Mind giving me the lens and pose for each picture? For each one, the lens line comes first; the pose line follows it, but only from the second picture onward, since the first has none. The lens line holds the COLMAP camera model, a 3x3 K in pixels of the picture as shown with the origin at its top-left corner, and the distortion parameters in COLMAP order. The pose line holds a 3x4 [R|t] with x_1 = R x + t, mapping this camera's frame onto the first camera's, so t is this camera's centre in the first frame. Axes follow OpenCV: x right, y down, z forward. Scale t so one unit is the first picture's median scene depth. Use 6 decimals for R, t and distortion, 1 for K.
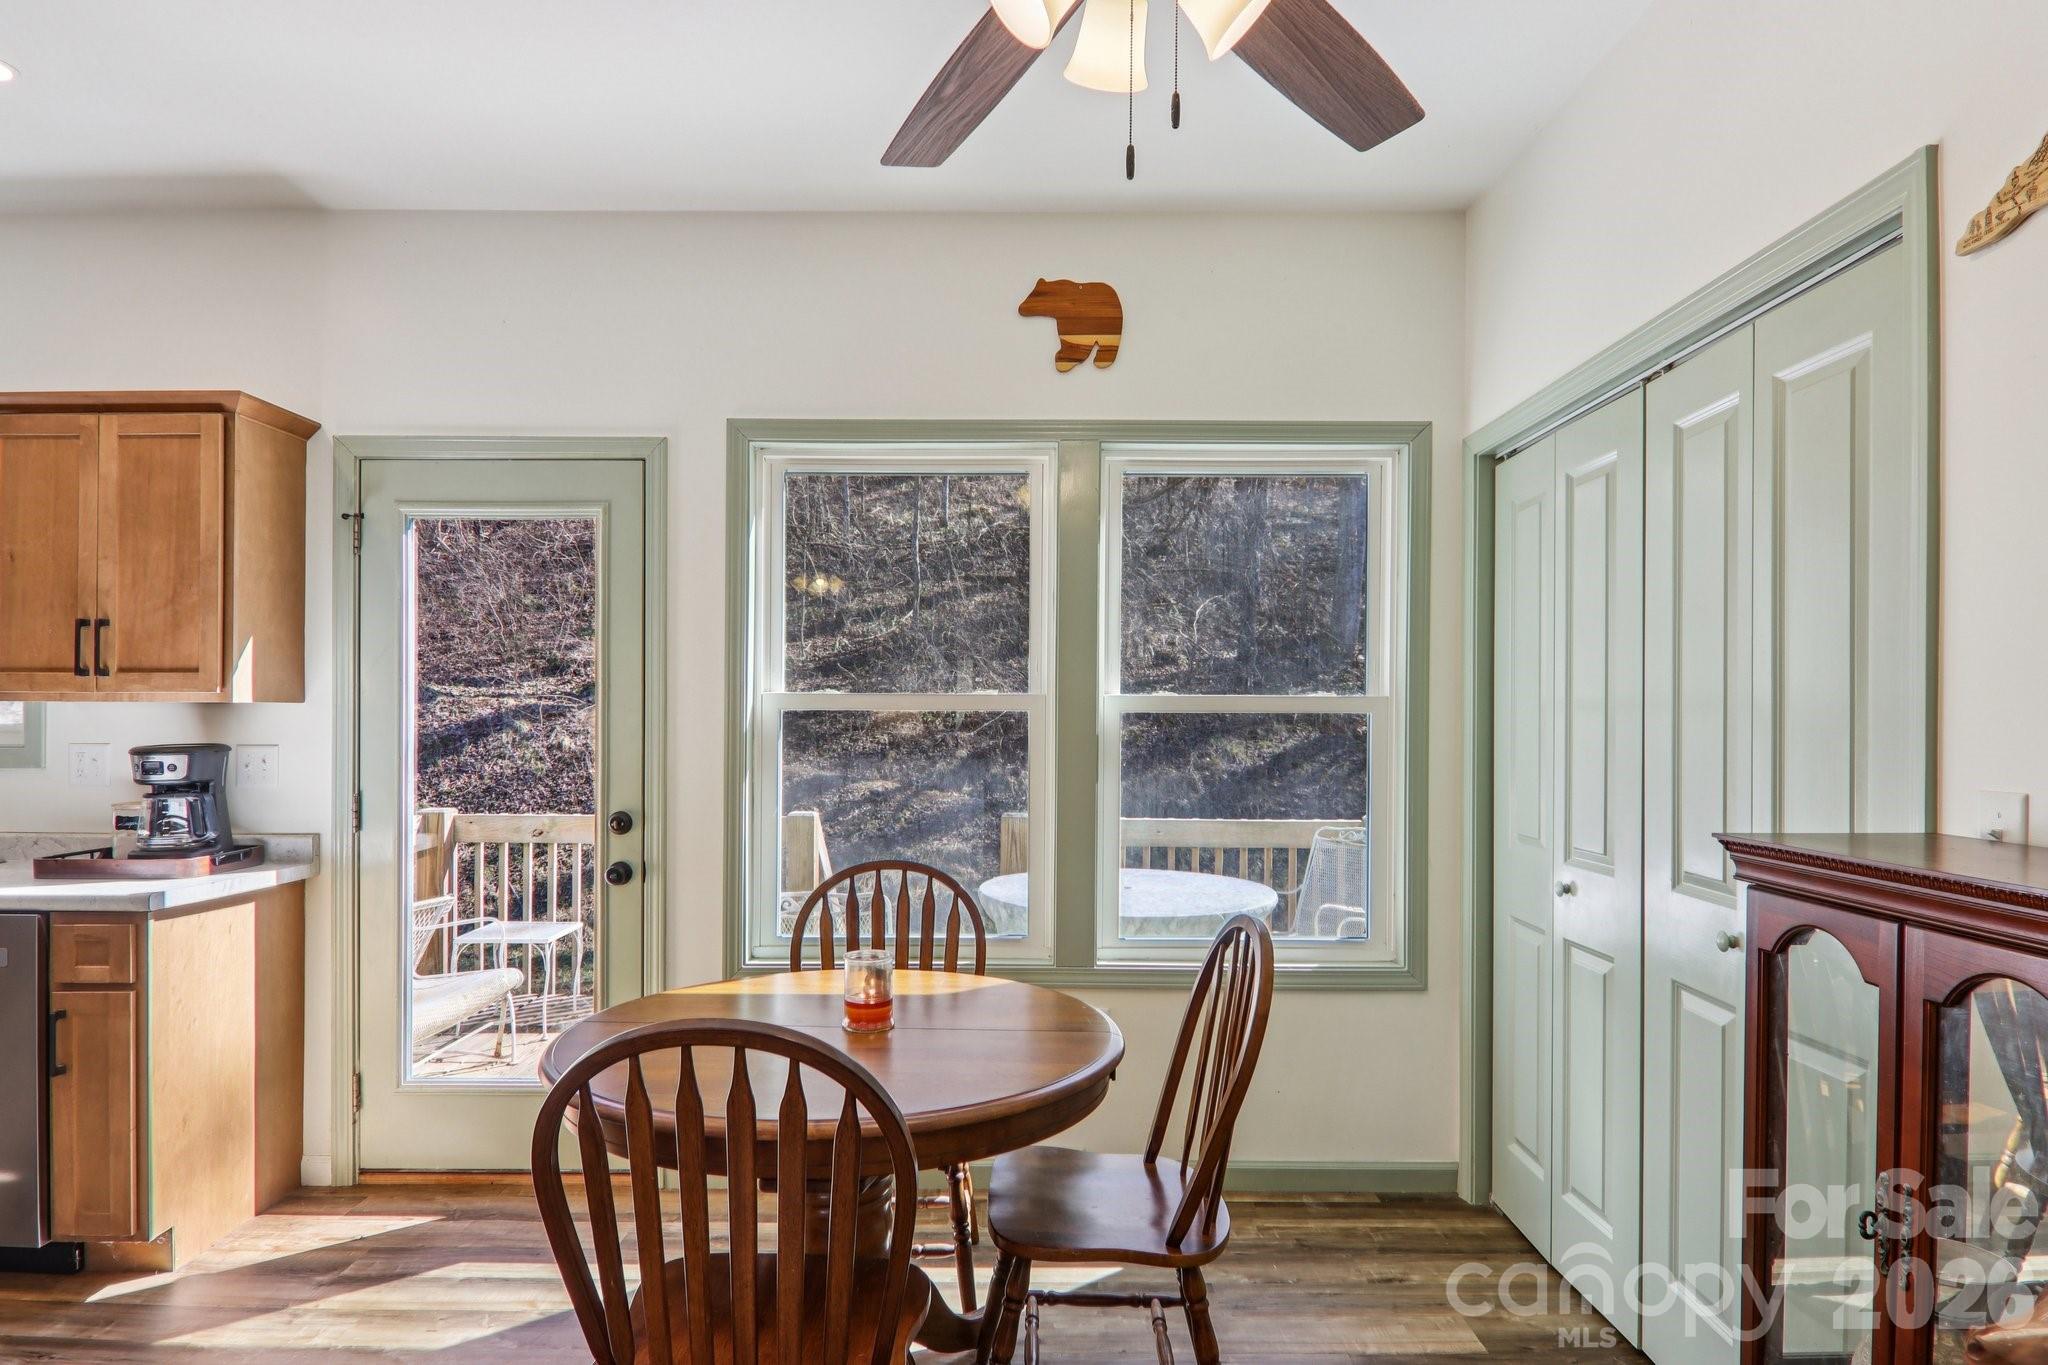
lens RADIAL K [[1153.9, 0, 992.7], [0, 1153.9, 708.5], [0, 0, 1]] dist [-0.003562, -0.003910]
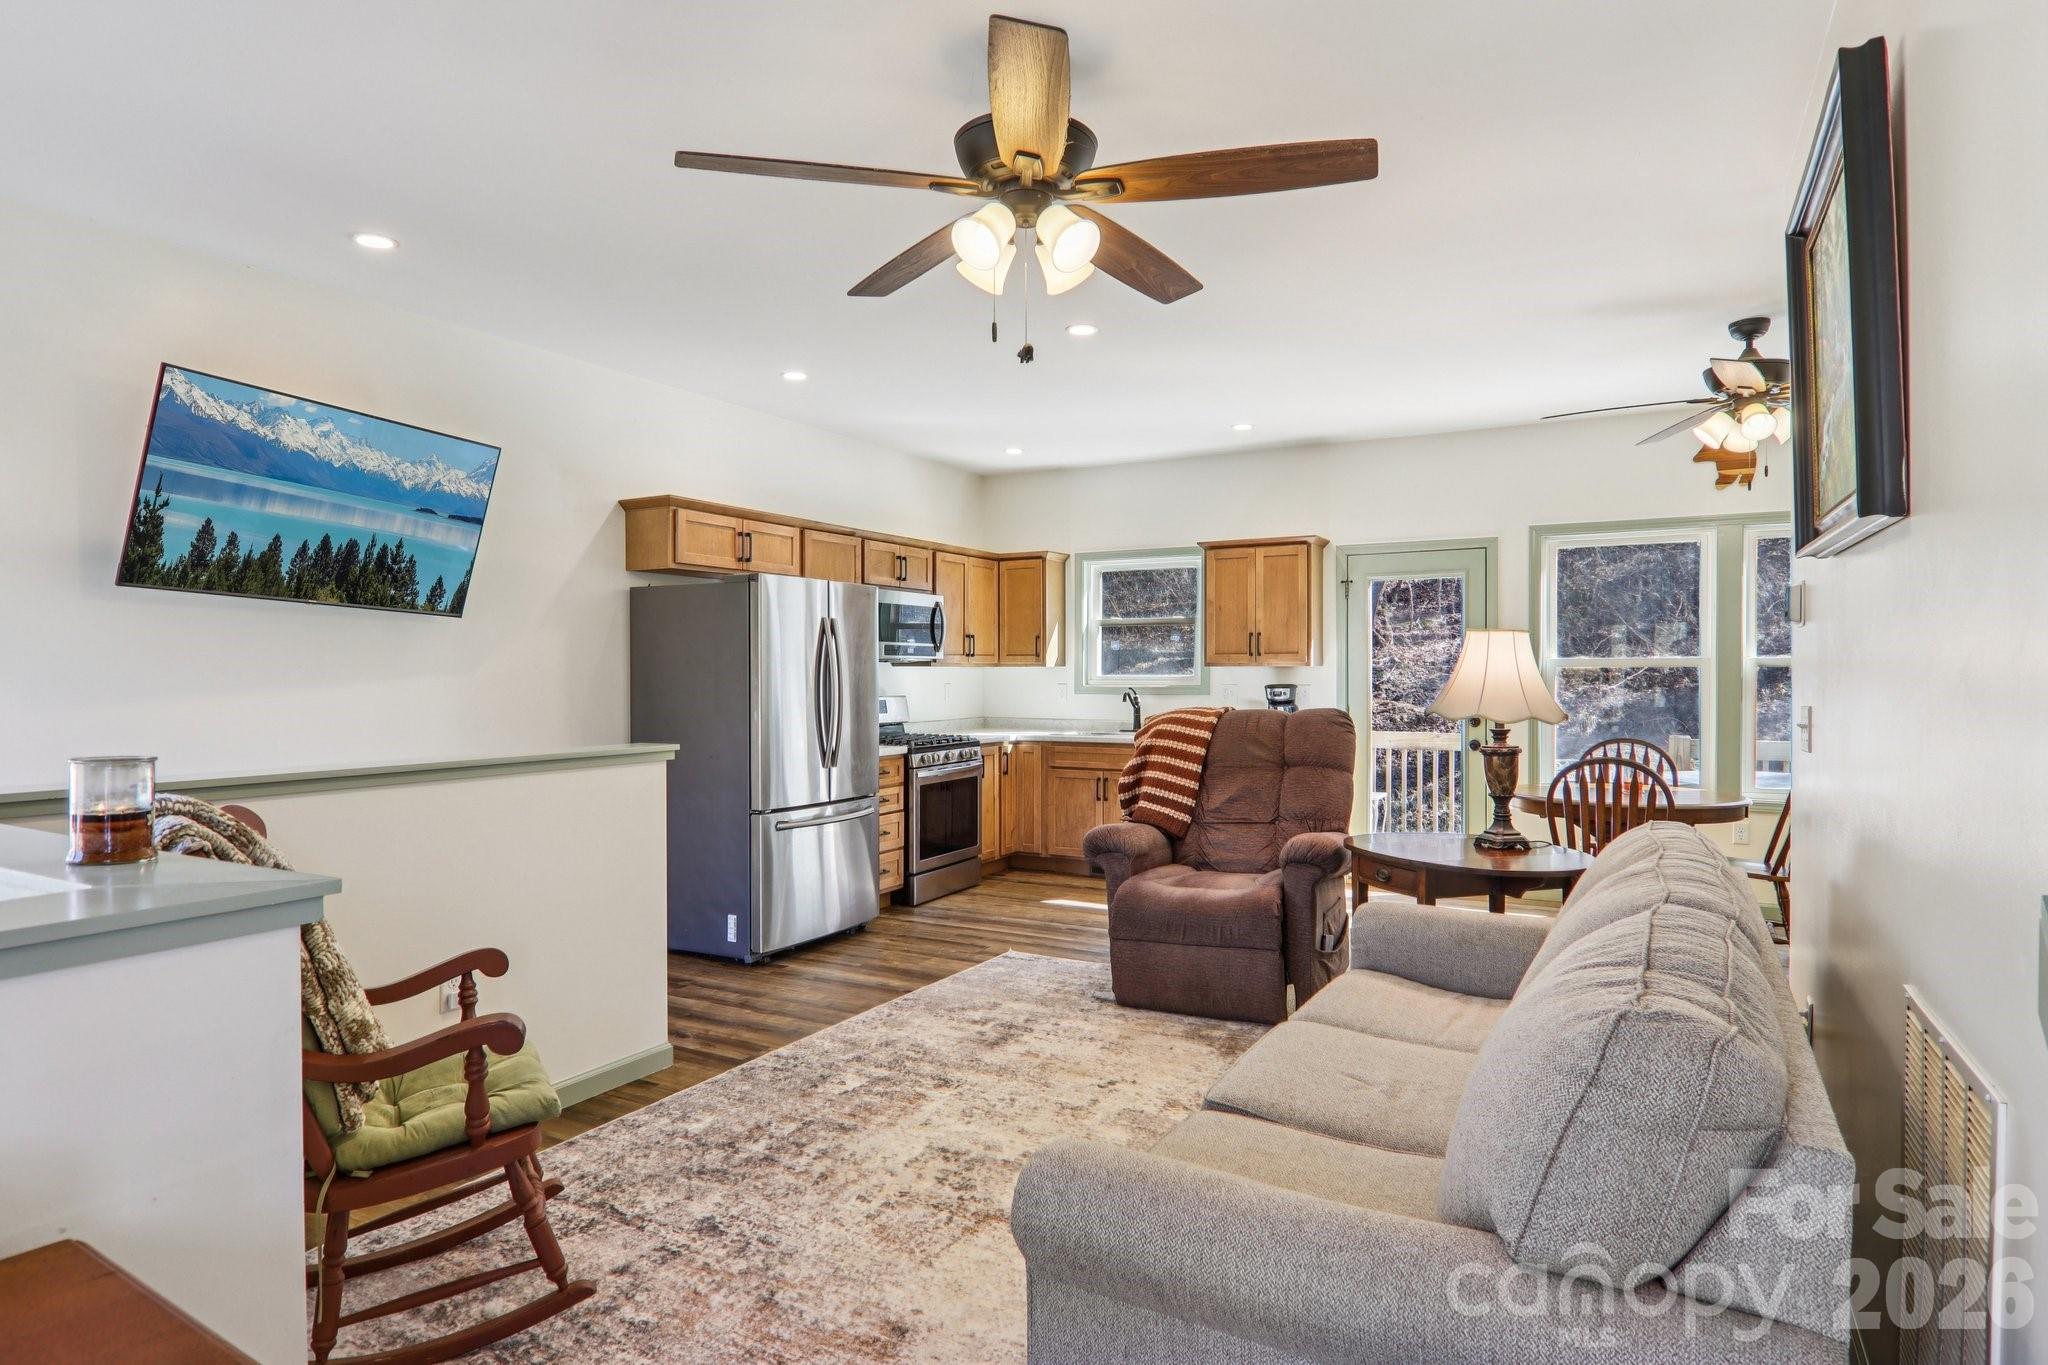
lens RADIAL K [[1153.9, 0, 1007.9], [0, 1153.9, 675.0], [0, 0, 1]] dist [-0.003562, -0.003910]
pose [[0.880848, -0.006149, -0.473359, -0.084509], [0.008230, 0.999963, 0.002327, 0.002393], [0.473328, -0.005946, 0.880866, -1.356565]]
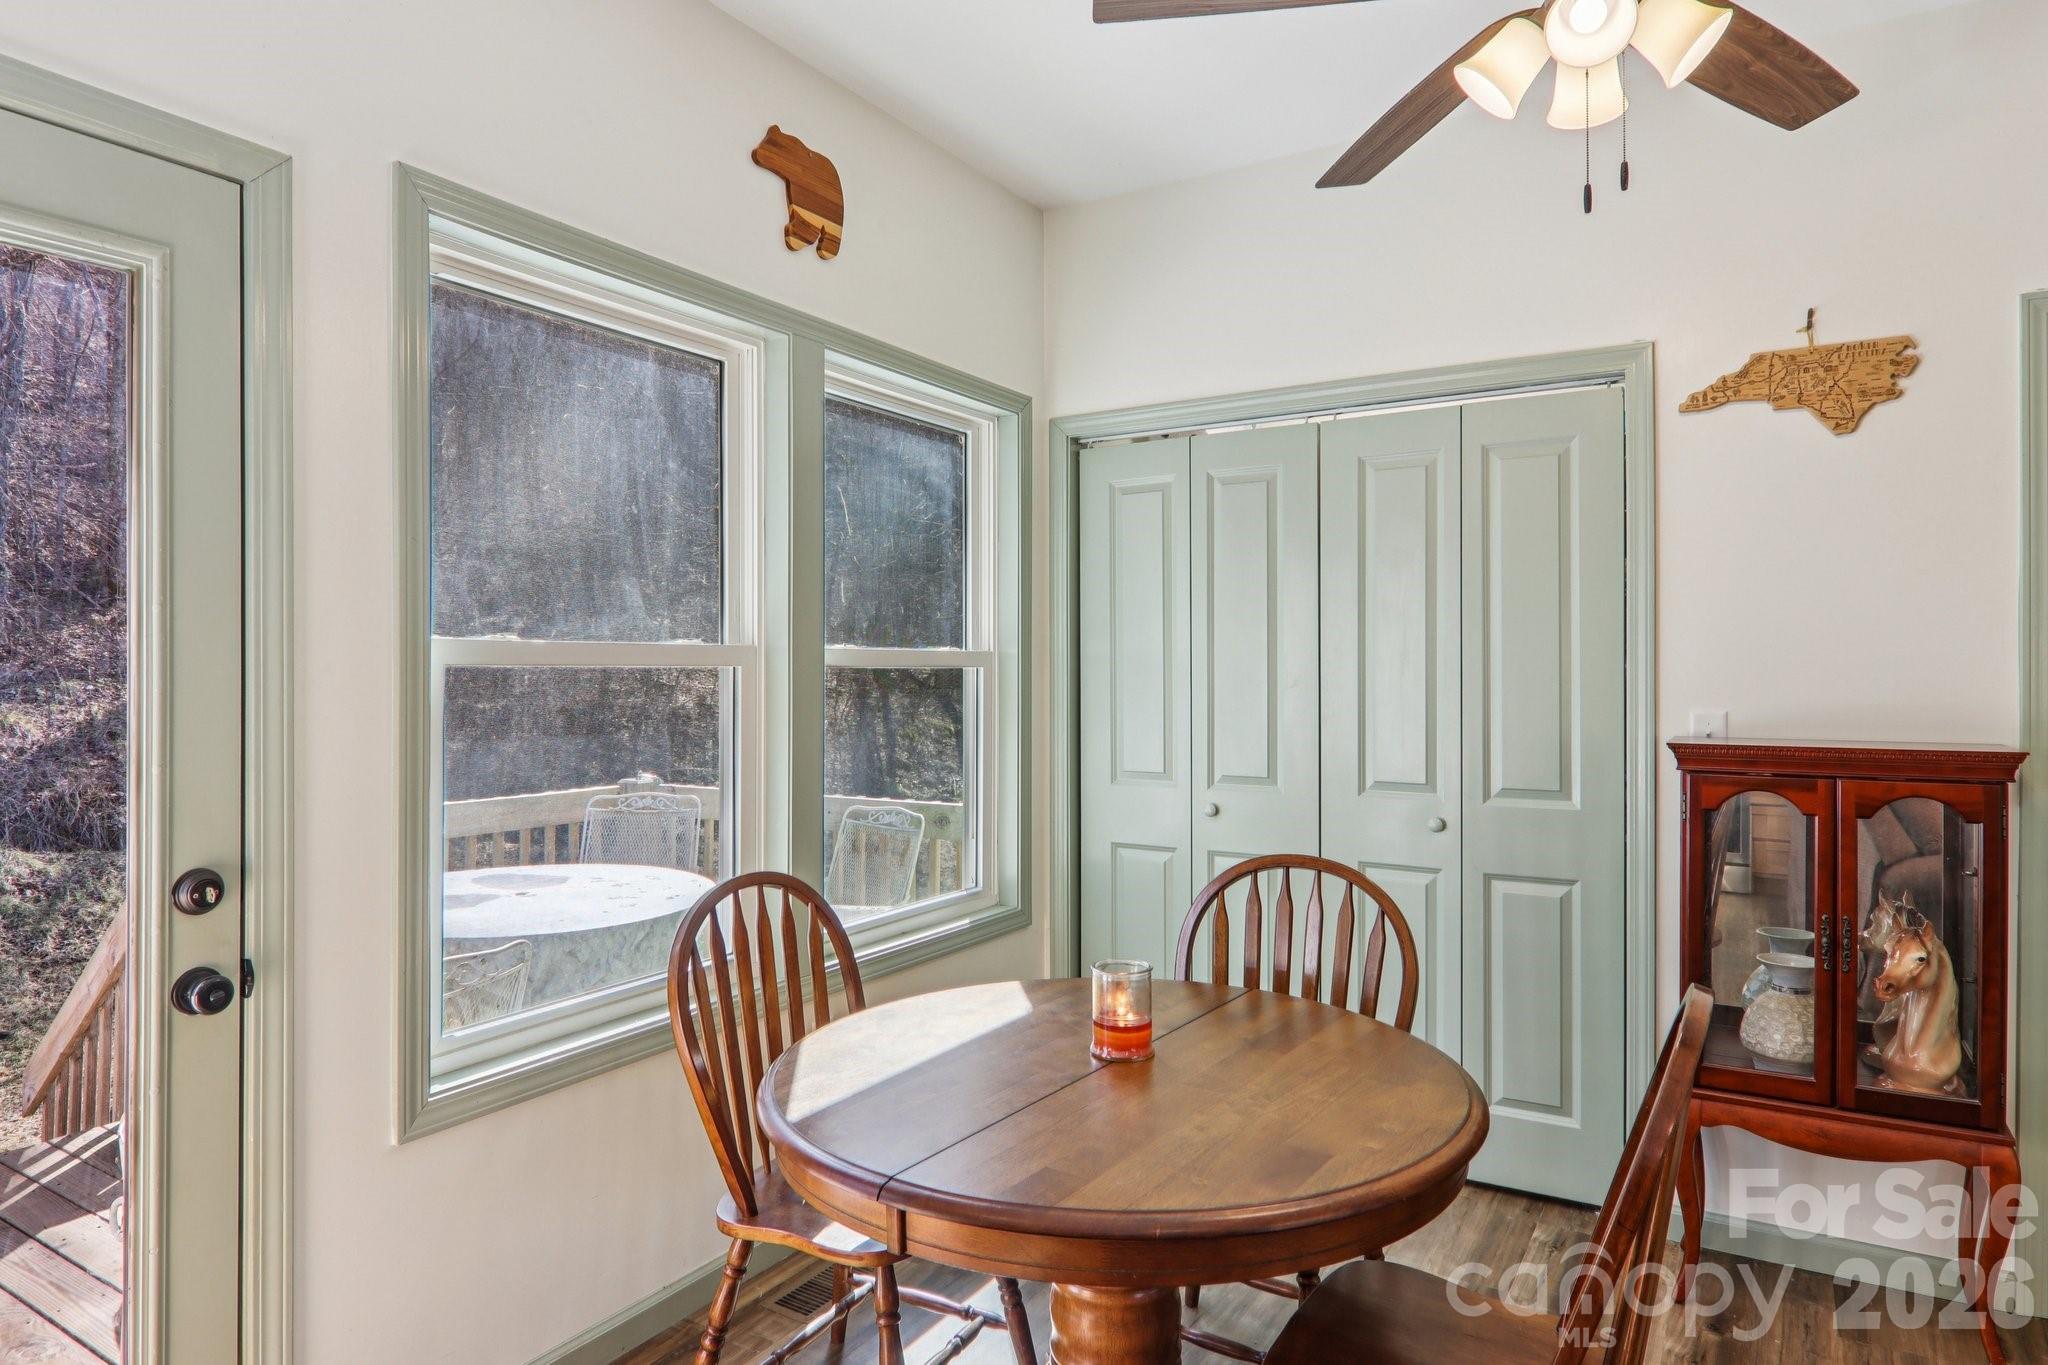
lens RADIAL K [[1218.7, 0, 1035.4], [0, 1218.7, 665.0], [0, 0, 1]] dist [-0.005425, -0.002820]
pose [[0.505104, -0.002732, 0.863054, -0.643900], [-0.002683, 0.999985, 0.004736, -0.003462], [-0.863054, -0.004708, 0.505089, 0.449971]]
